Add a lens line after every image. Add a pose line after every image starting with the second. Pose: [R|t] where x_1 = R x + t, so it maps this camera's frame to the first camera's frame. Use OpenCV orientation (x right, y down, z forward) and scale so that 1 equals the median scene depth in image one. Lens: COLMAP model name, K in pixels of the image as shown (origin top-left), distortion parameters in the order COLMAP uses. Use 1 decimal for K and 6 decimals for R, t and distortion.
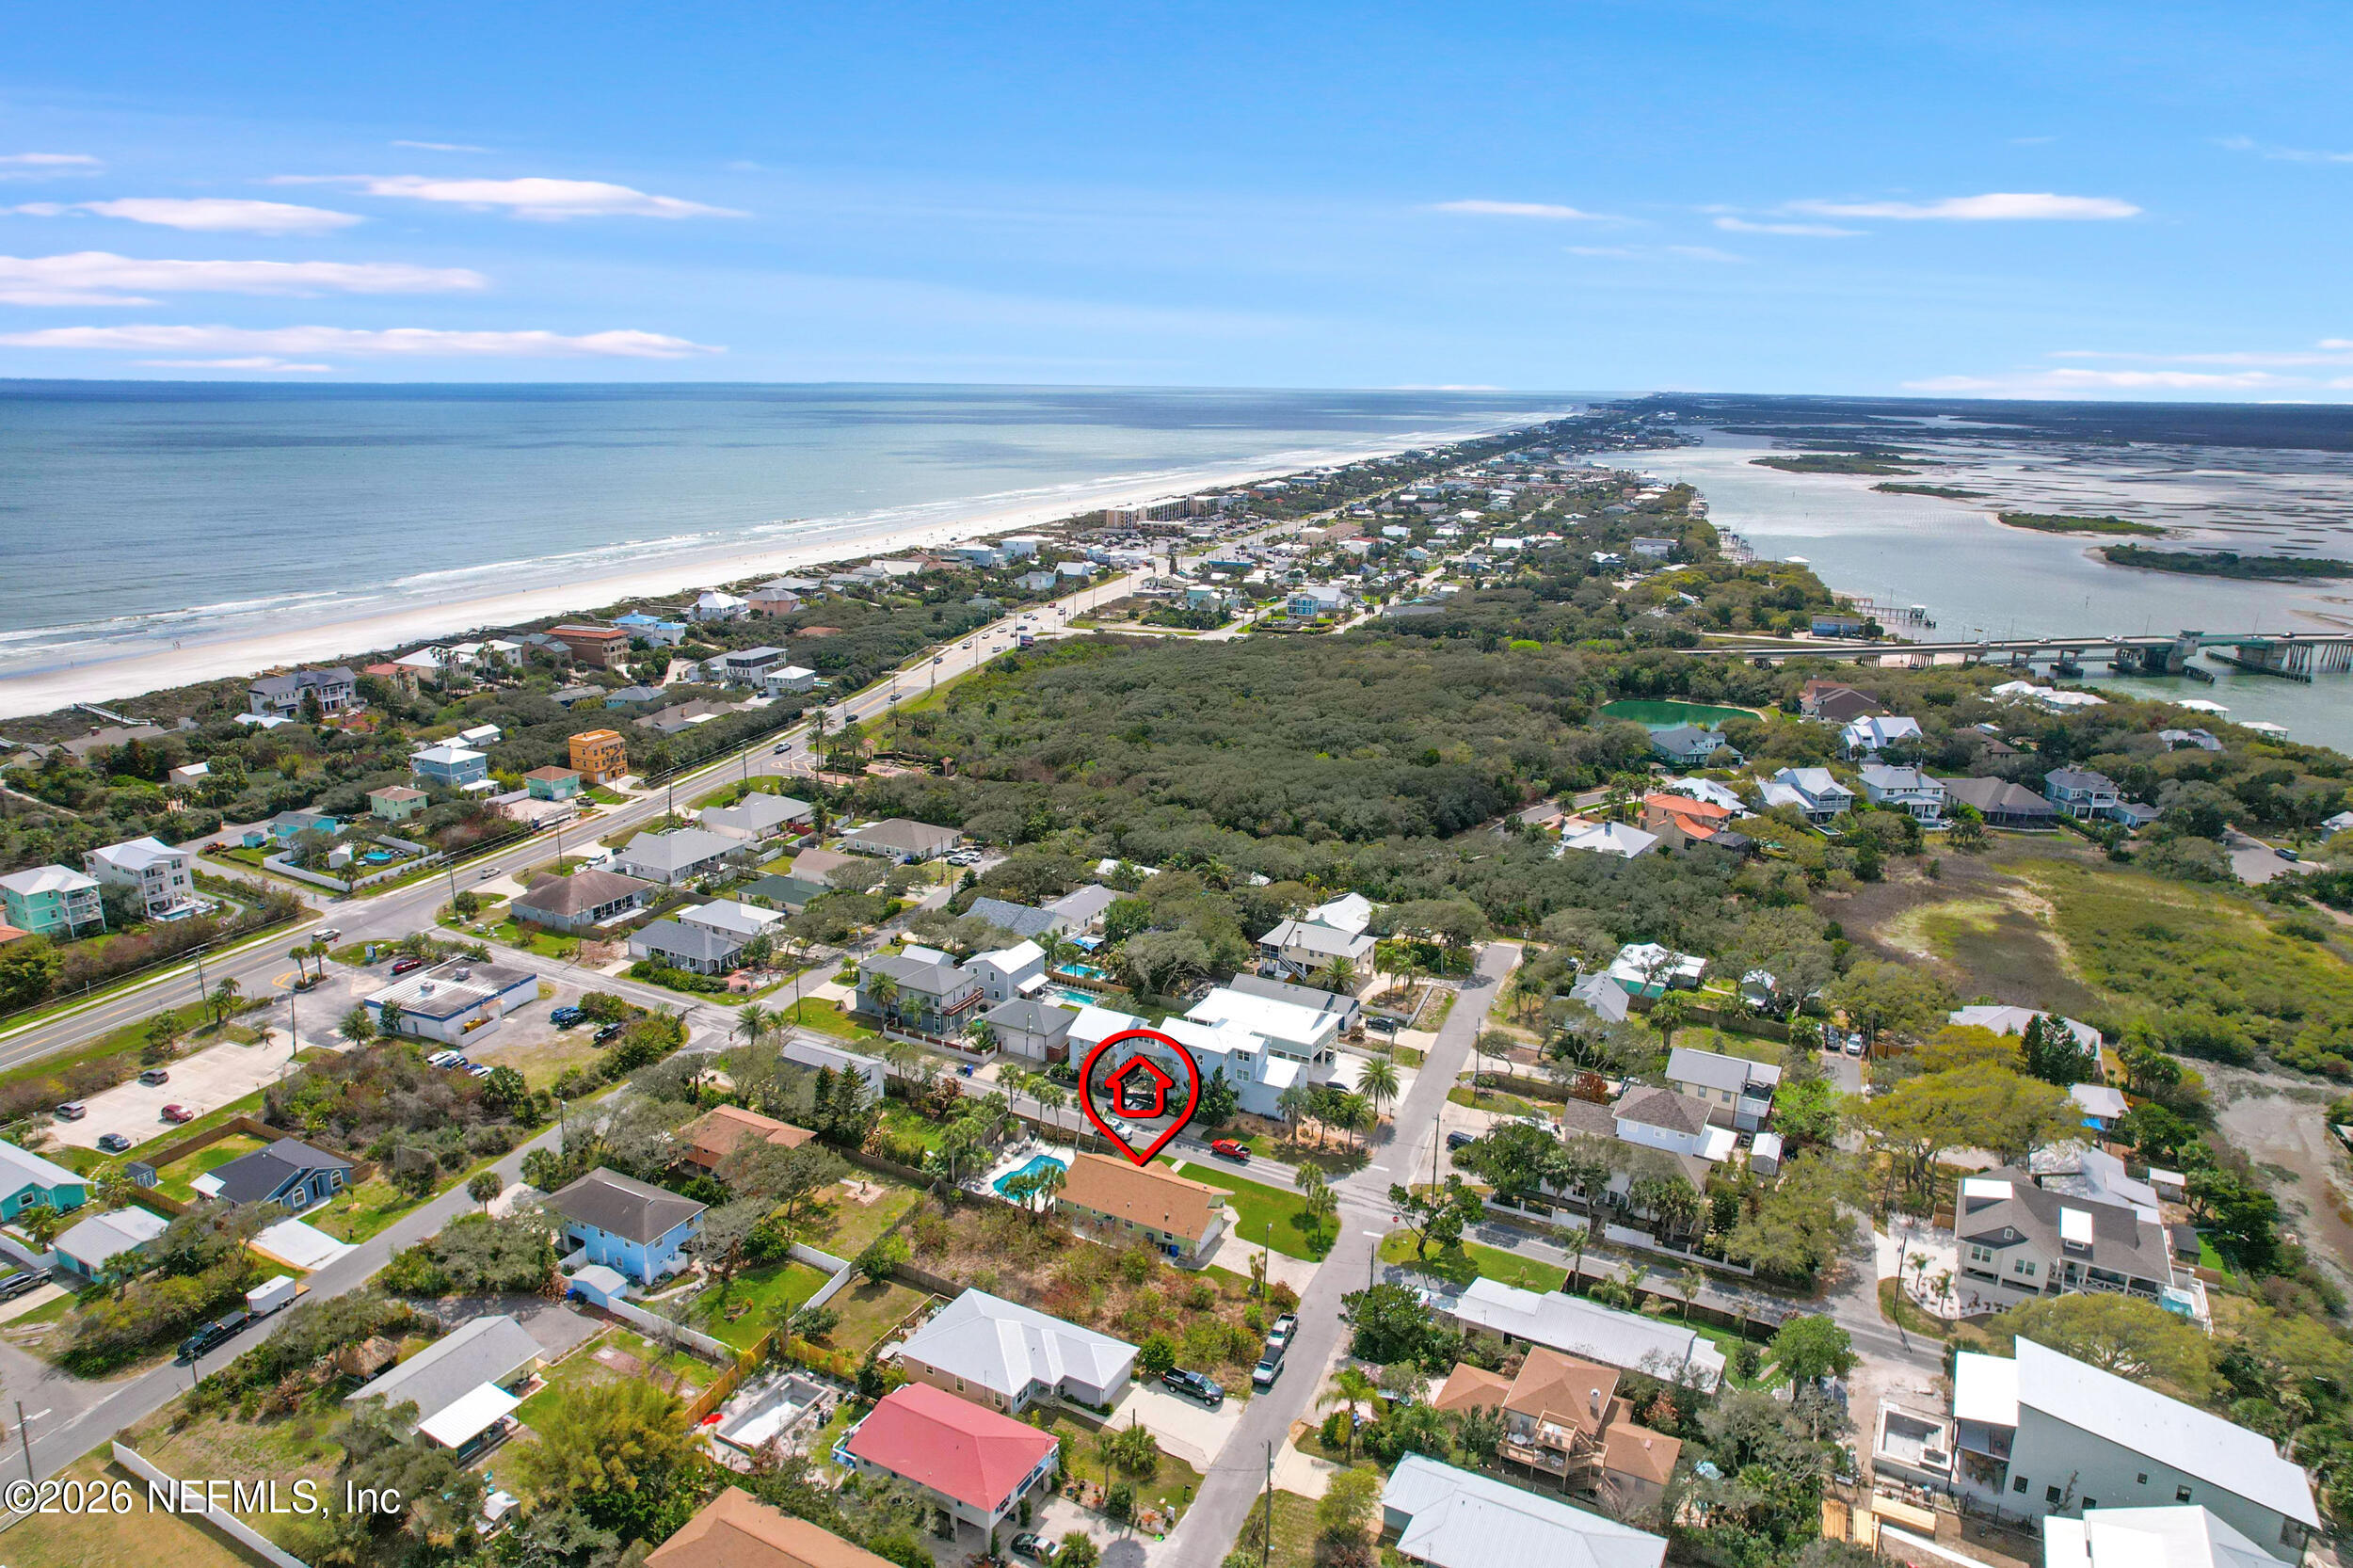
lens RADIAL K [[1473.8, 0, 1175.3], [0, 1473.8, 876.8], [0, 0, 1]] dist [-0.010355, -0.000231]
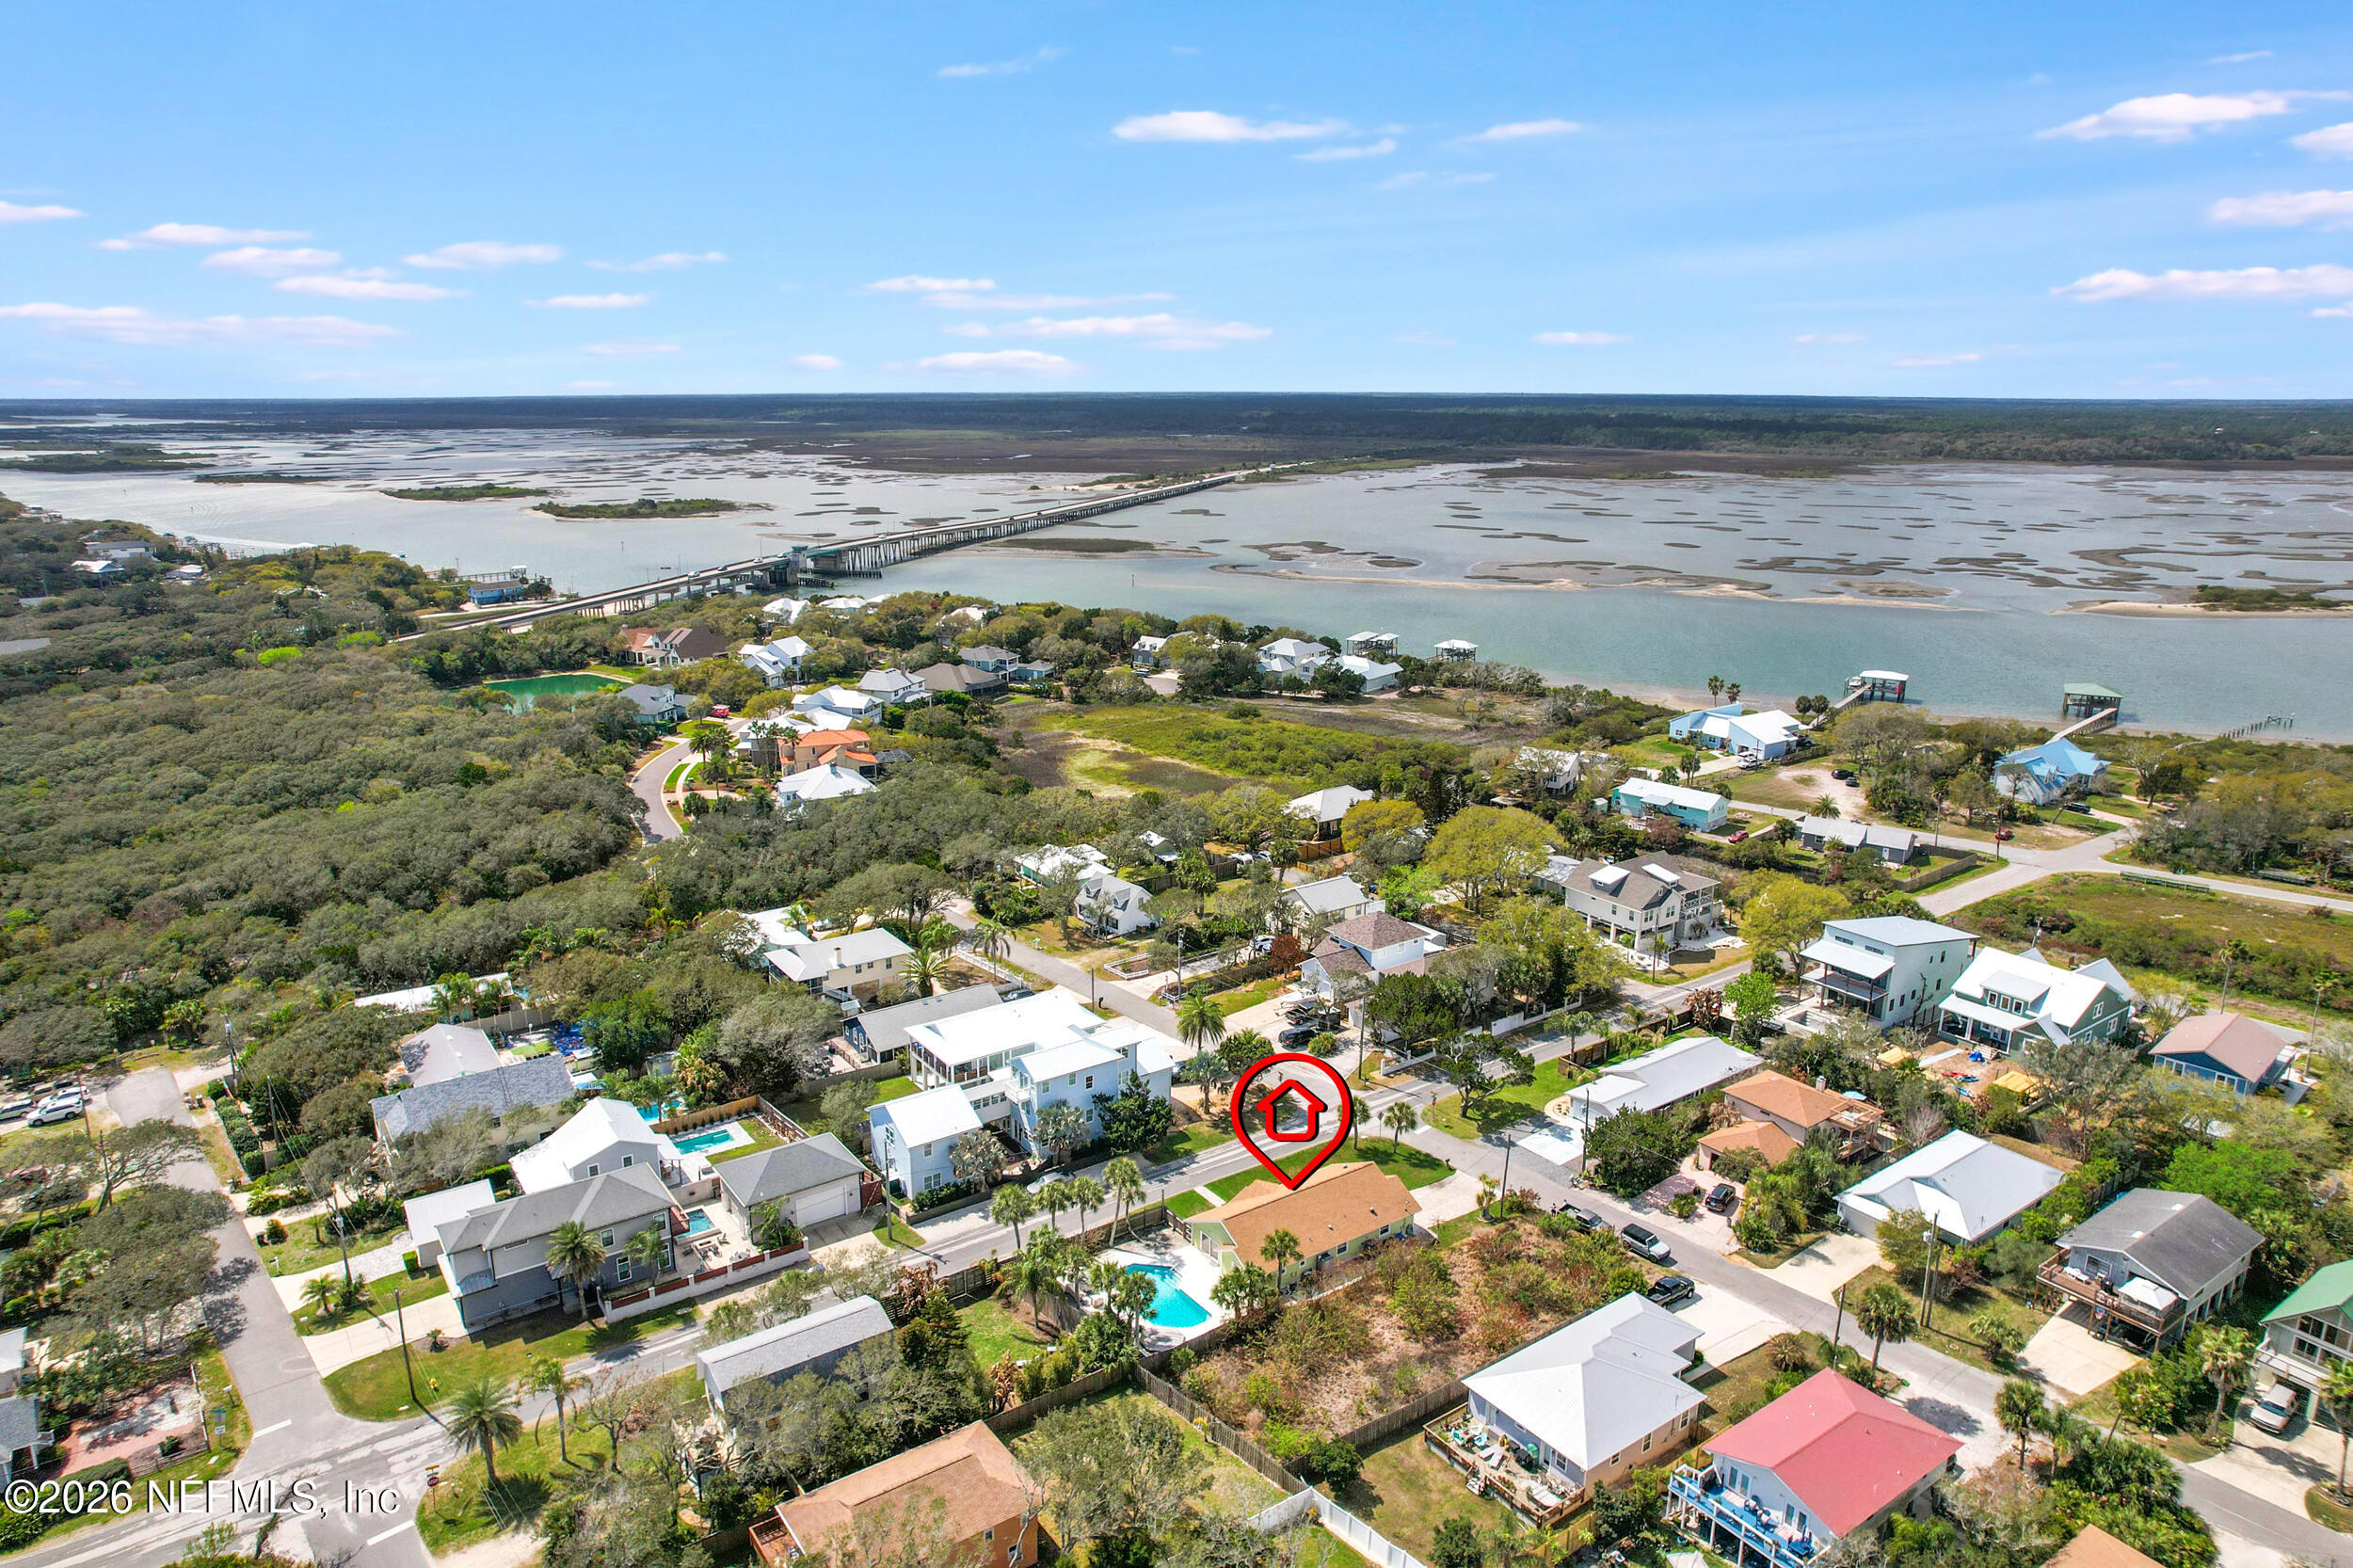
lens RADIAL K [[1473.8, 0, 1175.3], [0, 1473.8, 876.8], [0, 0, 1]] dist [-0.010355, -0.000231]
pose [[0.433889, -0.286851, 0.854082, -0.487153], [0.285684, 0.942848, 0.171532, -0.082019], [-0.854474, 0.169572, 0.491040, 0.451210]]
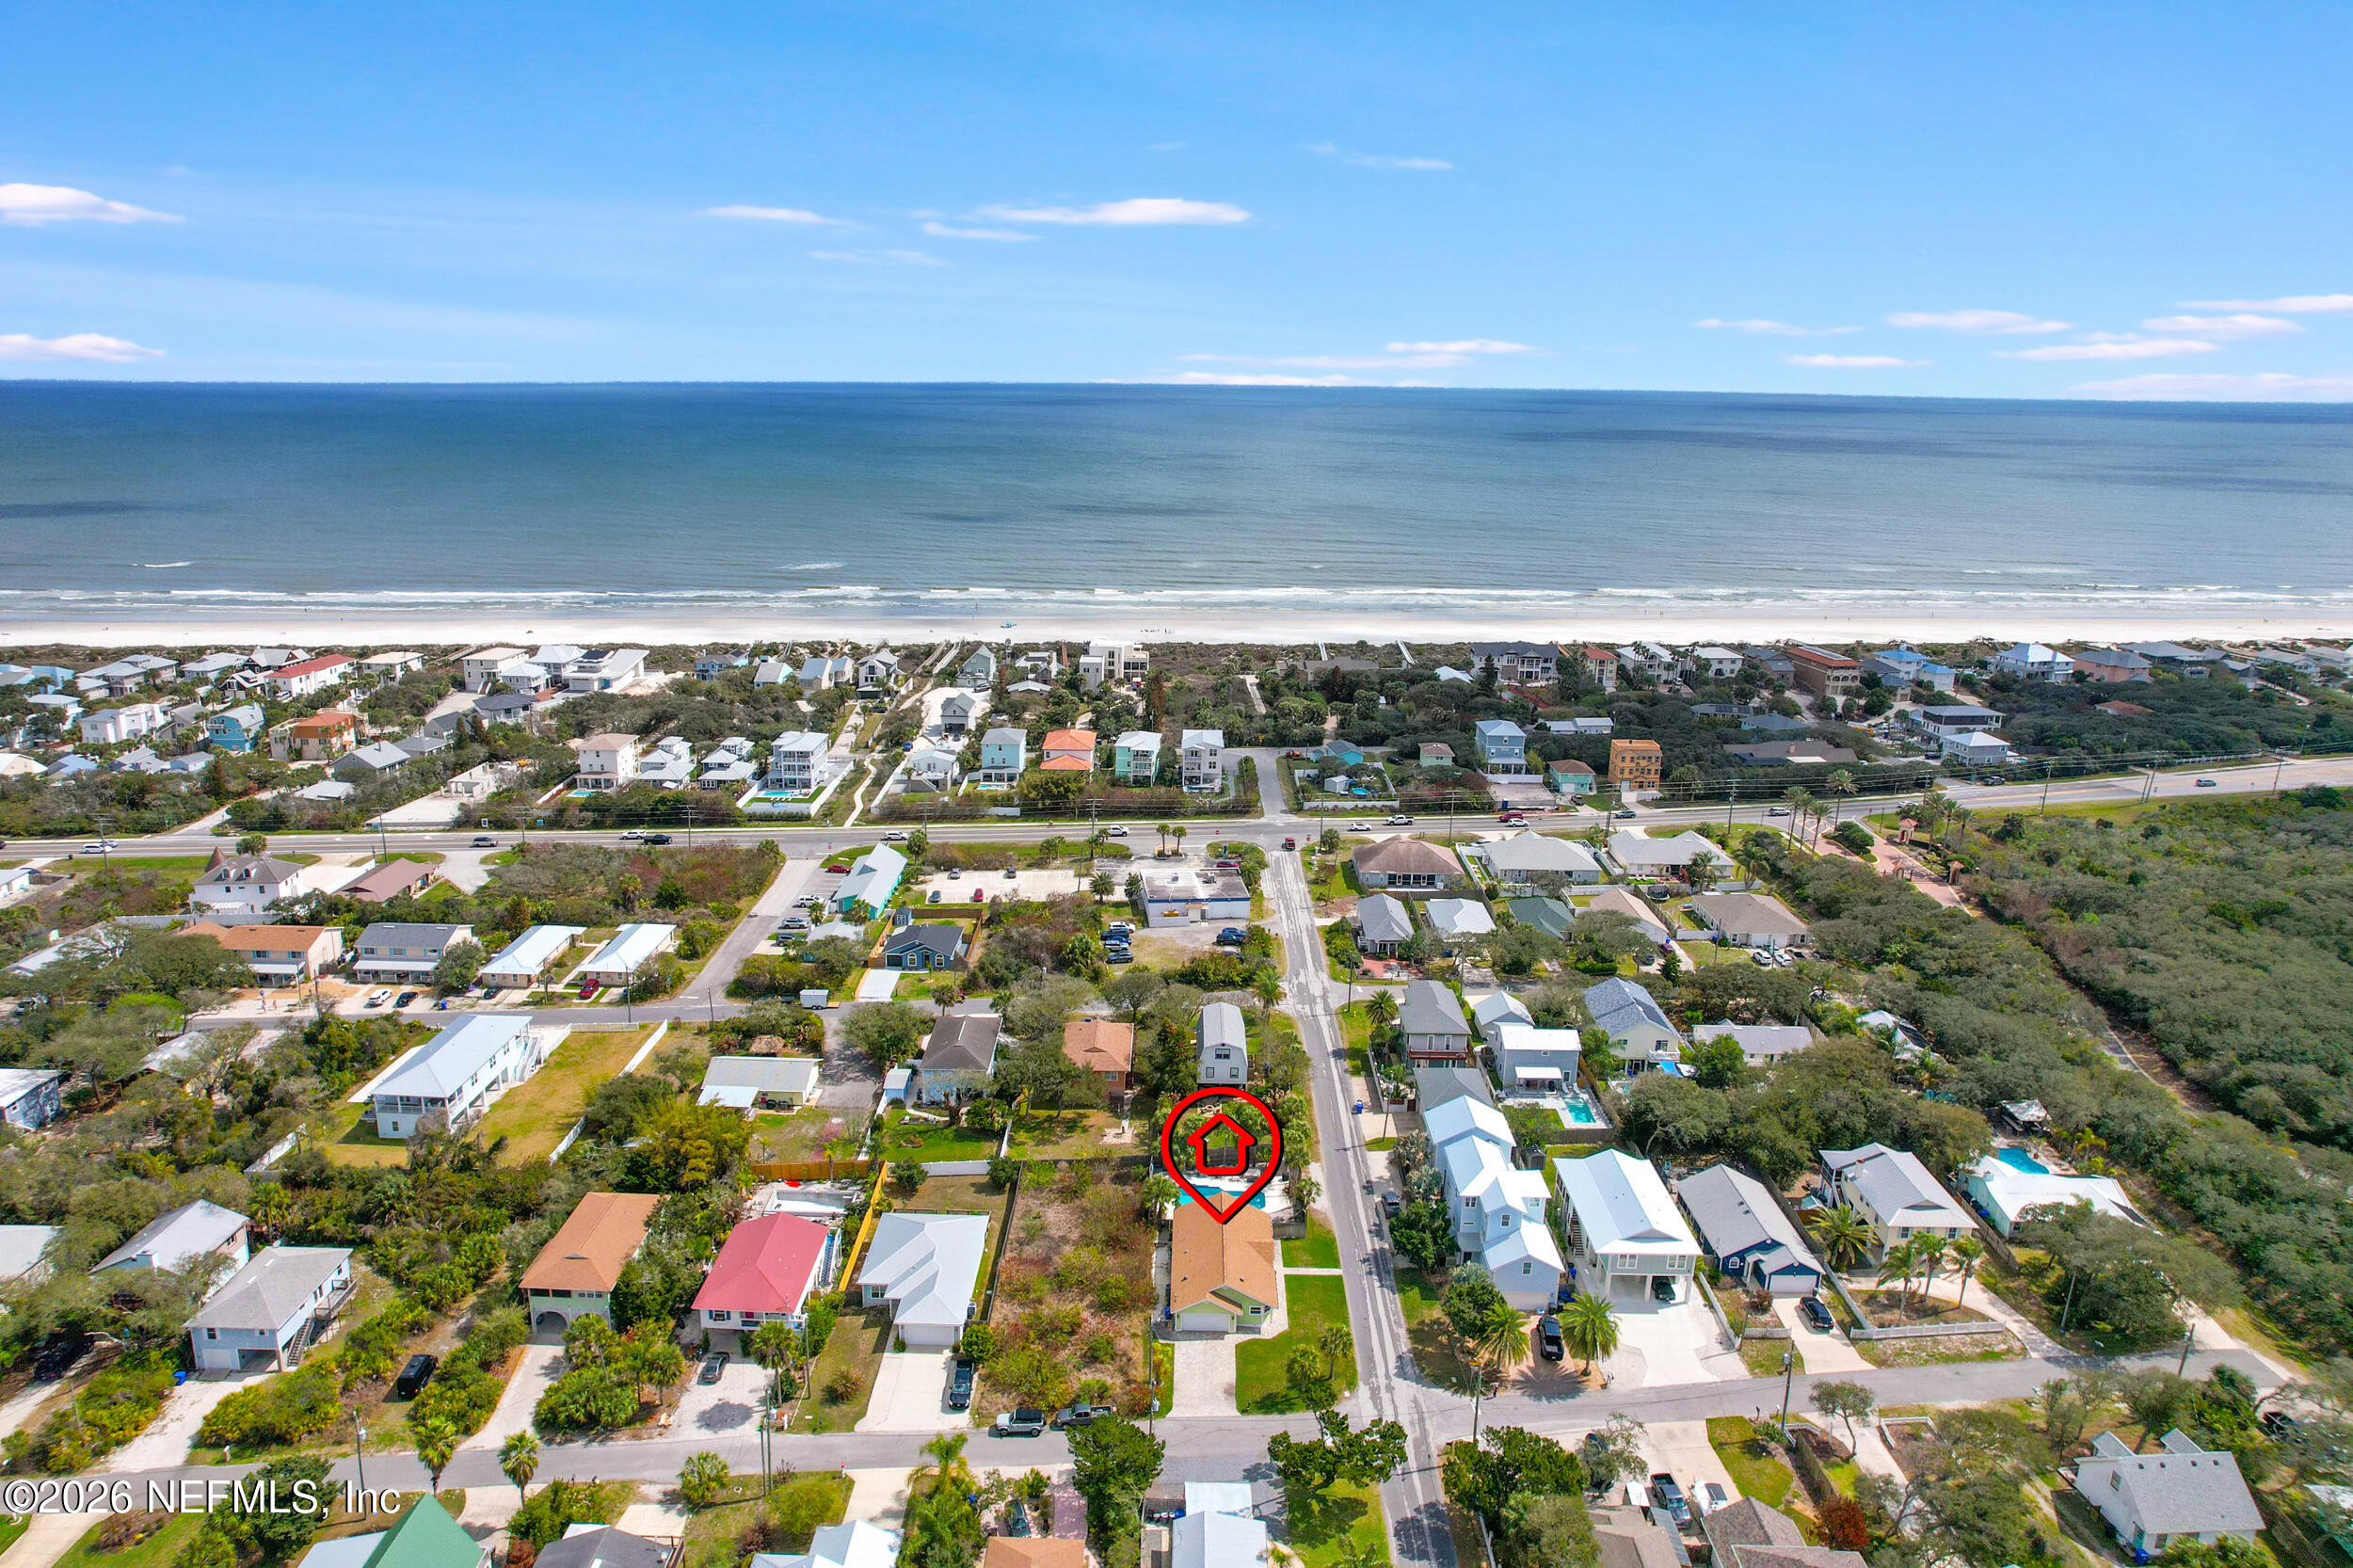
lens RADIAL K [[1473.8, 0, 1175.3], [0, 1473.8, 876.8], [0, 0, 1]] dist [-0.010355, -0.000231]
pose [[0.471746, 0.284668, -0.834518, 0.491942], [-0.292790, 0.943321, 0.156271, -0.111246], [0.831703, 0.170618, 0.528355, 0.307196]]
